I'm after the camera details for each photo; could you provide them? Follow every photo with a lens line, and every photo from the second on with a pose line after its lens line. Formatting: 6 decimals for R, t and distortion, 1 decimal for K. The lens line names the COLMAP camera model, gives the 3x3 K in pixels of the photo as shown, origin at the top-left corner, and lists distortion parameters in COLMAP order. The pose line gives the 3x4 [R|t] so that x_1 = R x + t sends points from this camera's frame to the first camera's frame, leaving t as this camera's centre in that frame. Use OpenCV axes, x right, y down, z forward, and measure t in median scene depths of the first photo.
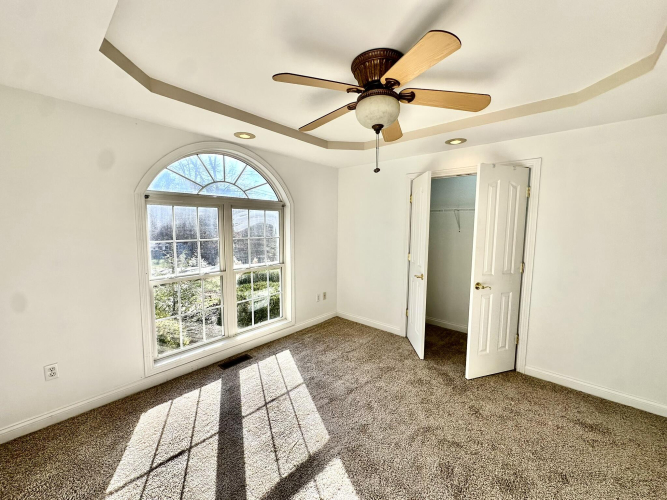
lens RADIAL K [[264.8, 0, 333.5], [0, 264.8, 250.0], [0, 0, 1]] dist [-0.003119, 0.000278]
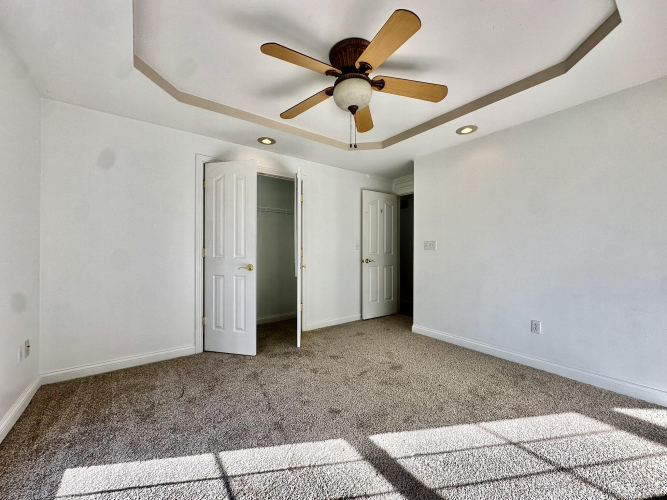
lens RADIAL K [[264.8, 0, 333.5], [0, 264.8, 250.0], [0, 0, 1]] dist [-0.003119, 0.000278]
pose [[0.200765, -0.003243, 0.979634, -0.586321], [0.092724, 0.995568, -0.015707, 0.091115], [-0.975241, 0.093989, 0.200176, 0.562856]]
